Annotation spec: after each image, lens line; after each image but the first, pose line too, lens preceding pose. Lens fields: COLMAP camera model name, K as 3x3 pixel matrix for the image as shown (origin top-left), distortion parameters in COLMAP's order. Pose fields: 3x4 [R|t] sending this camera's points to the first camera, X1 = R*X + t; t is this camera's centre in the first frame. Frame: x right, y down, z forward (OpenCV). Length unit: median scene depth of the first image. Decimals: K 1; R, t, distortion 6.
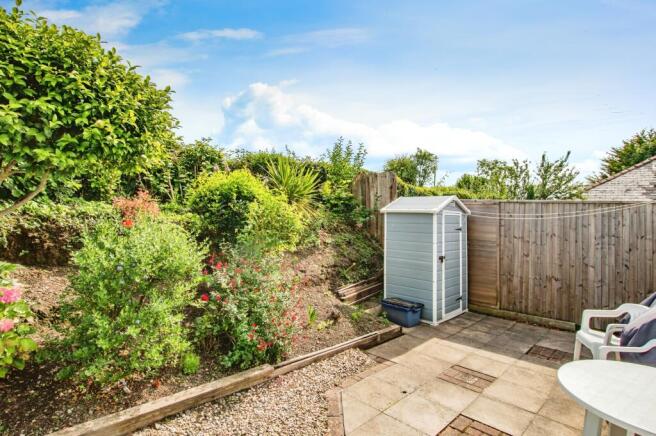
lens RADIAL K [[348.1, 0, 328.0], [0, 348.1, 218.0], [0, 0, 1]] dist [-0.031410, 0.000283]
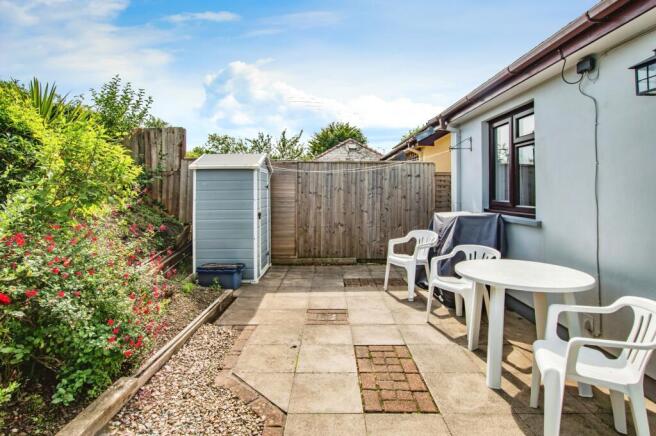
lens RADIAL K [[336.3, 0, 326.7], [0, 336.3, 191.9], [0, 0, 1]] dist [-0.001207, 0.000270]
pose [[0.713386, -0.025048, 0.700324, -0.219674], [0.025834, 0.999622, 0.009438, 0.047314], [-0.700295, 0.011359, 0.713763, 0.173898]]
